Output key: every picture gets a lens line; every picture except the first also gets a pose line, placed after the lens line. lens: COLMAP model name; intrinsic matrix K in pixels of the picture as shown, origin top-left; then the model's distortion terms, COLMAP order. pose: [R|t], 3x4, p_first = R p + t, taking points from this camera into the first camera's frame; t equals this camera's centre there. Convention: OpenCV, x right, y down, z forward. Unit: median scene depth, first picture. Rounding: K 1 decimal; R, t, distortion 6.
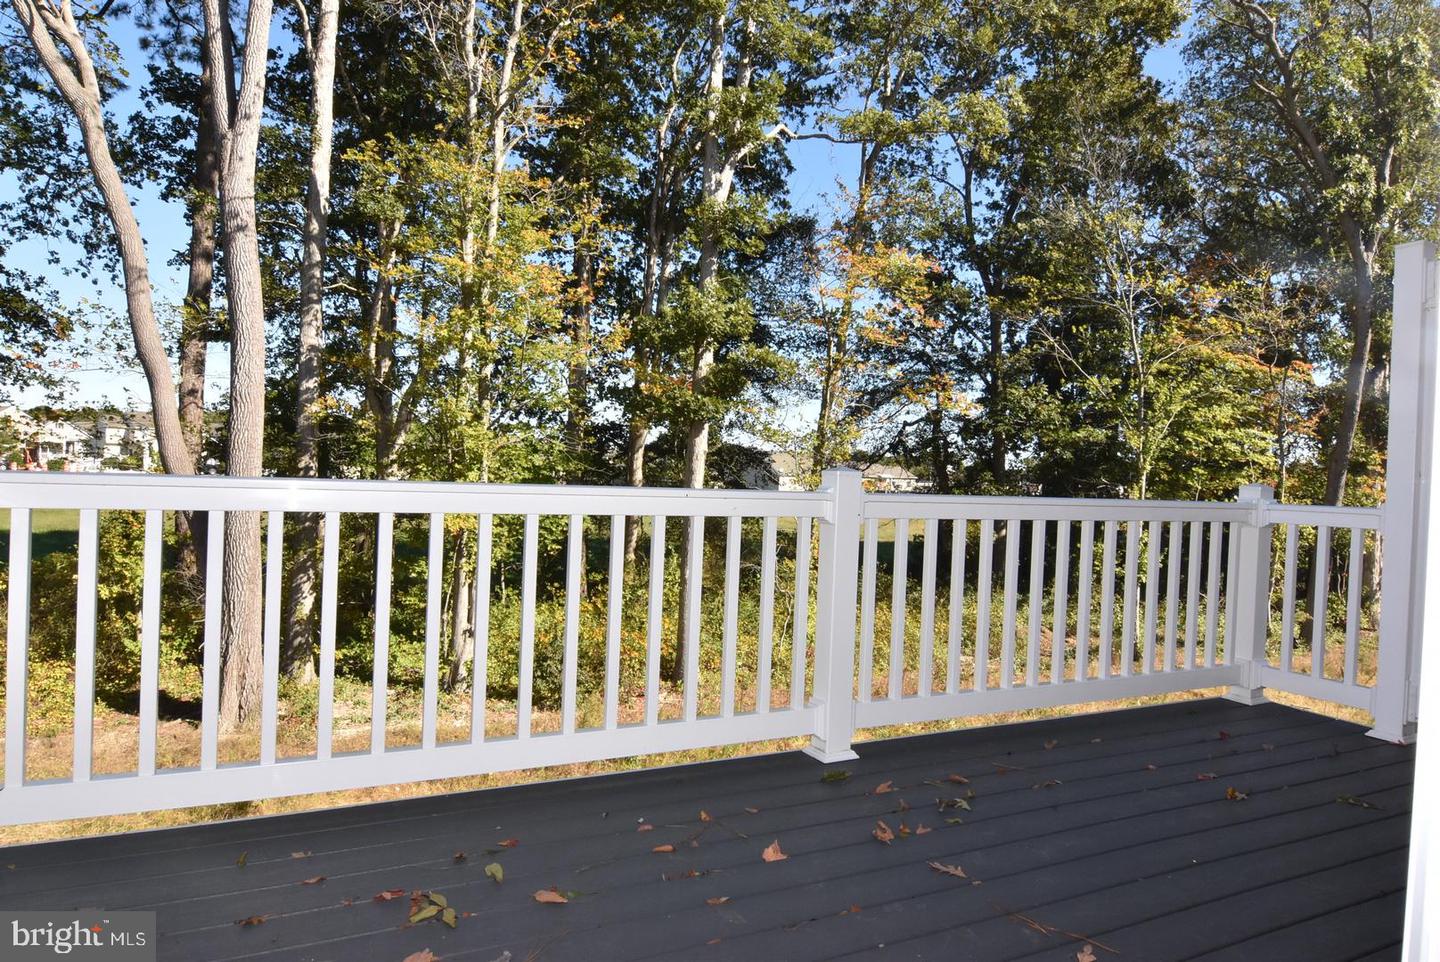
lens RADIAL K [[866.0, 0, 709.5], [0, 866.0, 477.6], [0, 0, 1]] dist [0.014992, -0.012213]
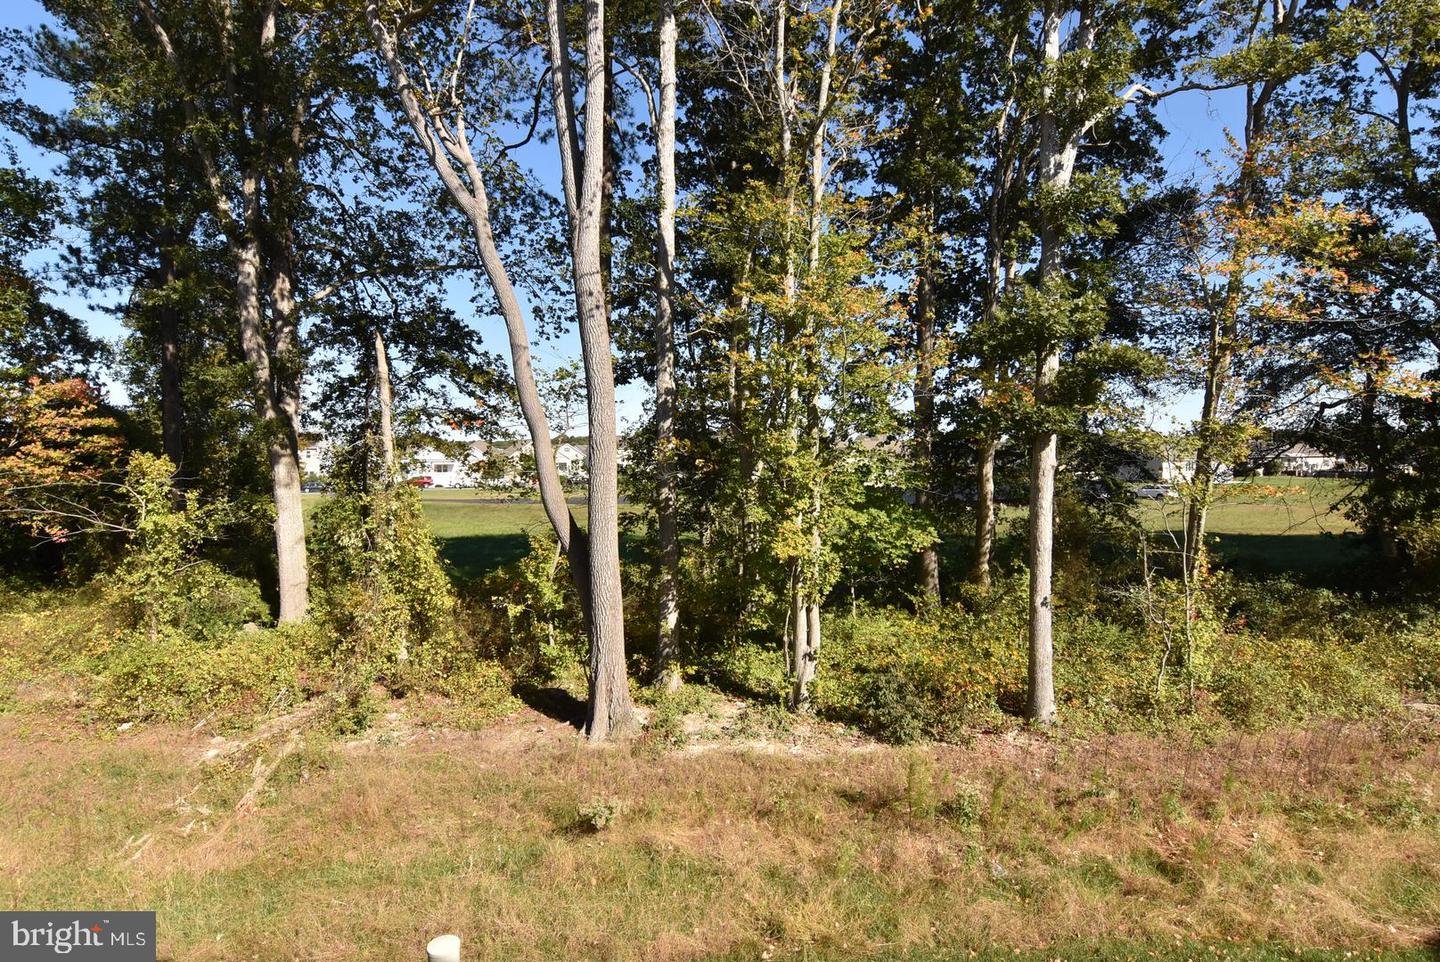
lens RADIAL K [[765.6, 0, 720.2], [0, 765.6, 485.9], [0, 0, 1]] dist [0.005204, -0.016933]
pose [[0.901312, -0.034491, -0.431795, 0.019955], [0.041845, 0.999096, 0.007539, -0.023747], [0.431144, -0.024864, 0.901940, 0.102055]]
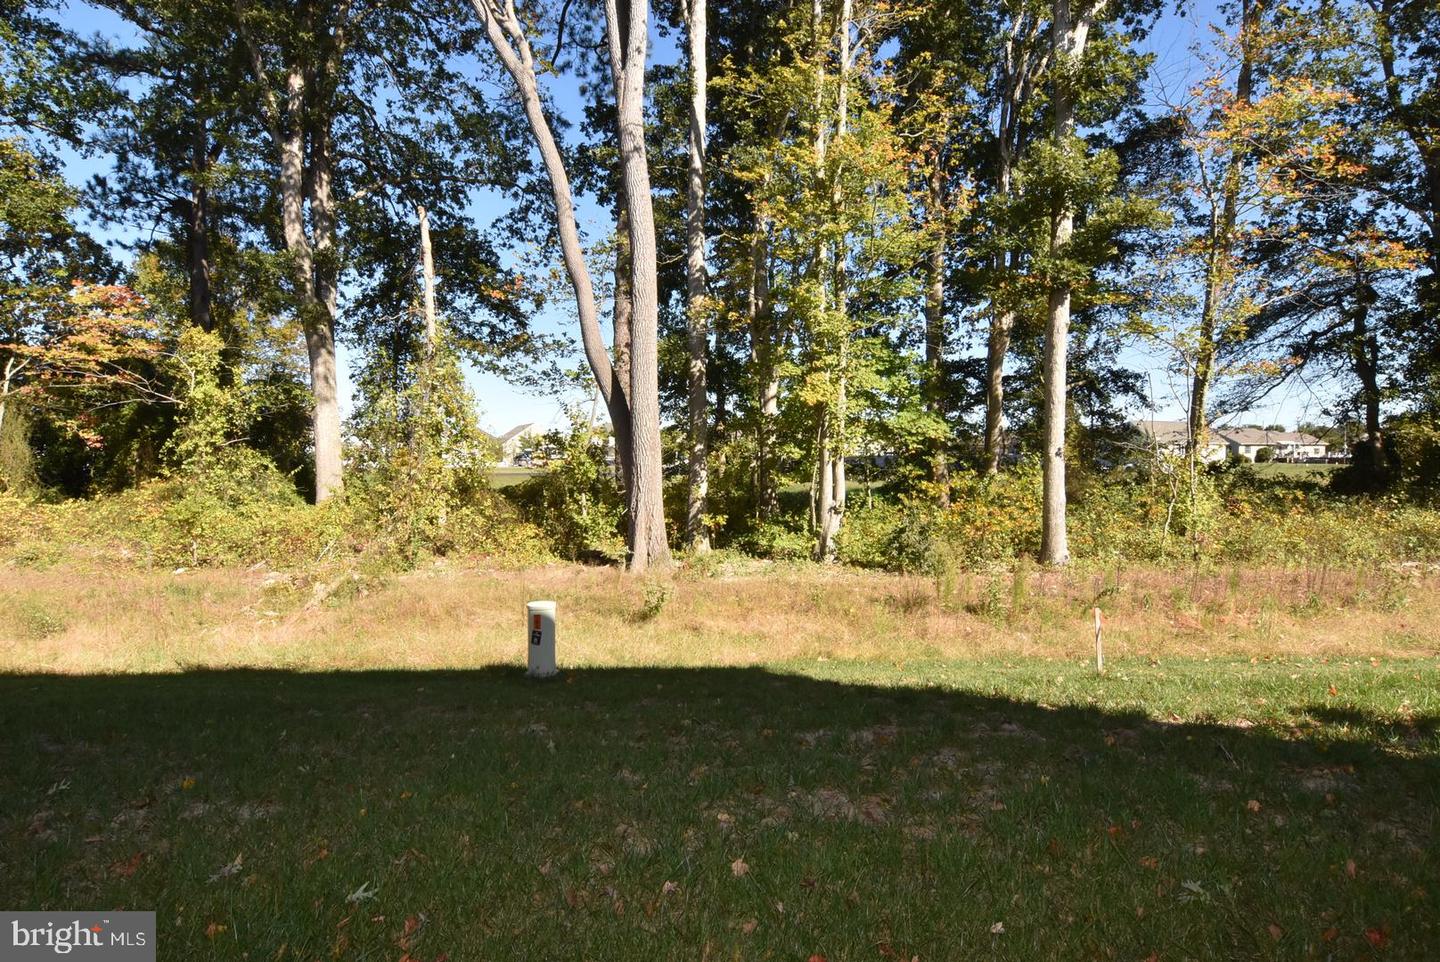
lens RADIAL K [[765.6, 0, 721.1], [0, 765.6, 470.5], [0, 0, 1]] dist [0.005204, -0.016933]
pose [[0.905145, -0.034558, -0.423696, 0.001214], [0.038107, 0.999274, -0.000097, 0.092232], [0.423392, -0.016058, 0.905804, 0.053966]]
